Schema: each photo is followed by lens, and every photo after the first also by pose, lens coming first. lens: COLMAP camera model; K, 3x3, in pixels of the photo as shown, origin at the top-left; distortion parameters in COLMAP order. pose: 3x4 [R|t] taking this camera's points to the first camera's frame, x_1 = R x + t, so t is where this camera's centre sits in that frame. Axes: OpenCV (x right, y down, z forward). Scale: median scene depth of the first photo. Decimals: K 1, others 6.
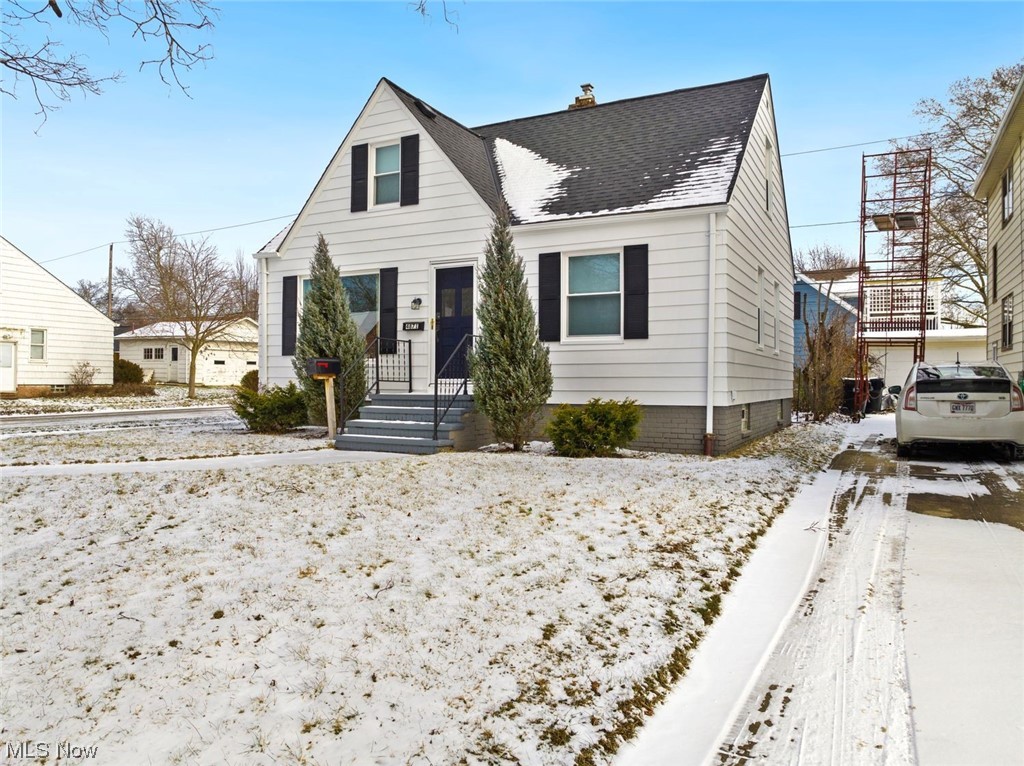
lens RADIAL K [[718.9, 0, 521.0], [0, 718.9, 372.0], [0, 0, 1]] dist [-0.059220, 0.026344]
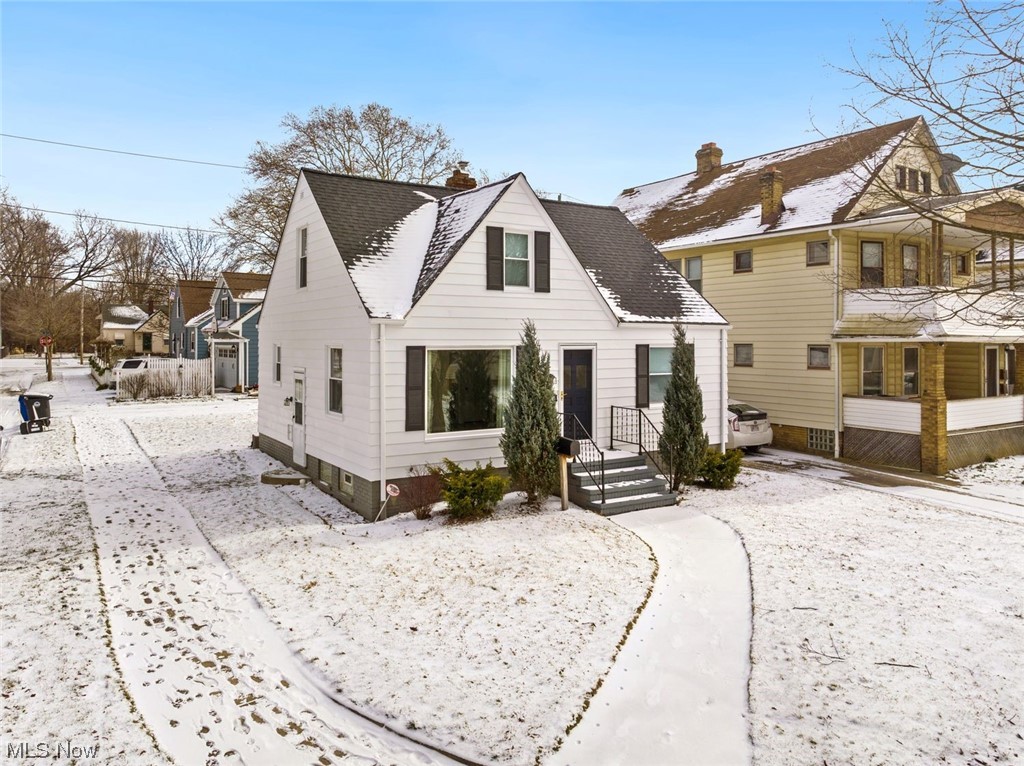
lens RADIAL K [[728.8, 0, 518.8], [0, 728.8, 376.7], [0, 0, 1]] dist [-0.061703, 0.036322]
pose [[0.502445, -0.039110, 0.863724, -1.371202], [0.001385, 0.999012, 0.044430, -0.173061], [-0.864608, -0.021128, 0.502002, 0.510537]]
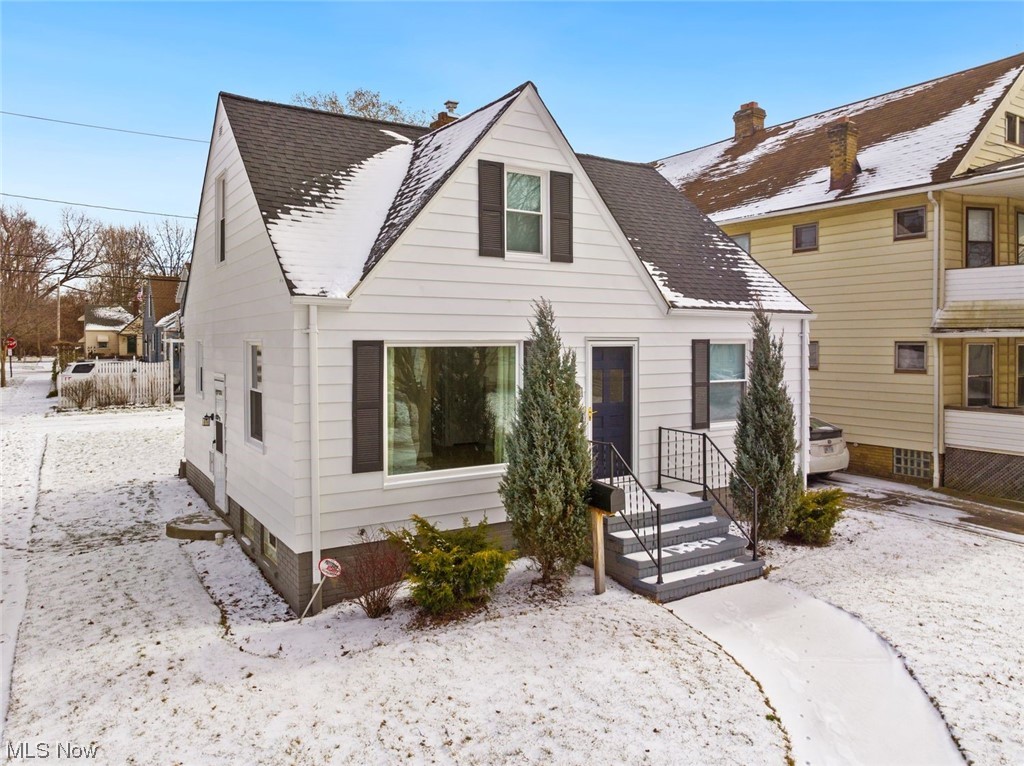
lens RADIAL K [[728.8, 0, 518.8], [0, 728.8, 376.7], [0, 0, 1]] dist [-0.061703, 0.036322]
pose [[0.504199, -0.037537, 0.862772, -0.999177], [0.004107, 0.999148, 0.041070, -0.163150], [-0.863578, -0.017164, 0.503923, 0.736889]]
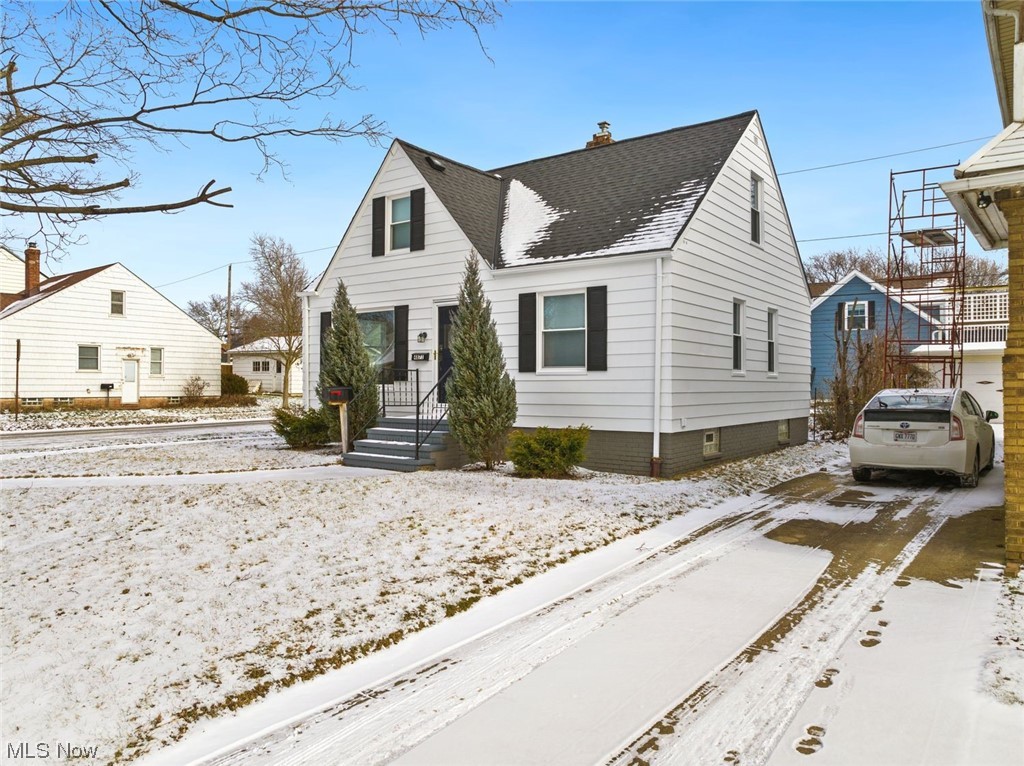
lens RADIAL K [[718.9, 0, 521.0], [0, 718.9, 372.0], [0, 0, 1]] dist [-0.059220, 0.026344]
pose [[0.987647, -0.004548, -0.156632, 0.213883], [0.003715, 0.999977, -0.005613, -0.037563], [0.156654, 0.004962, 0.987641, -0.117049]]
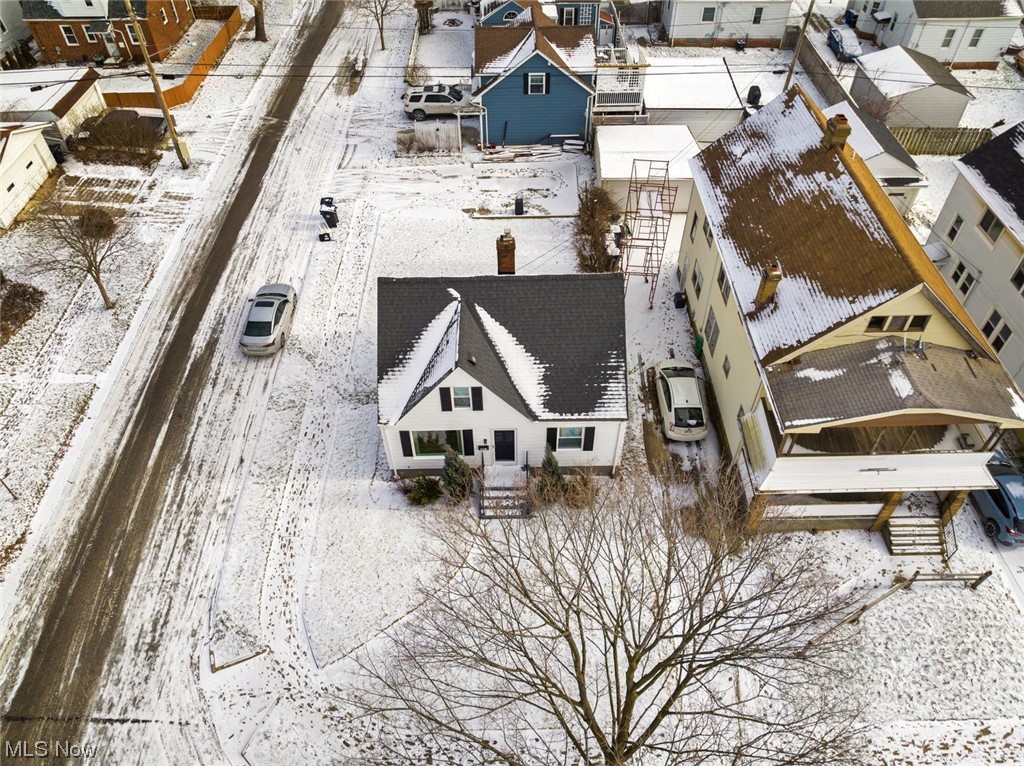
lens RADIAL K [[728.8, 0, 518.8], [0, 728.8, 376.7], [0, 0, 1]] dist [-0.061703, 0.036322]
pose [[0.883037, -0.341271, 0.322147, -0.800133], [0.009416, 0.699185, 0.714879, -2.071643], [-0.469208, -0.628231, 0.620620, -0.341077]]
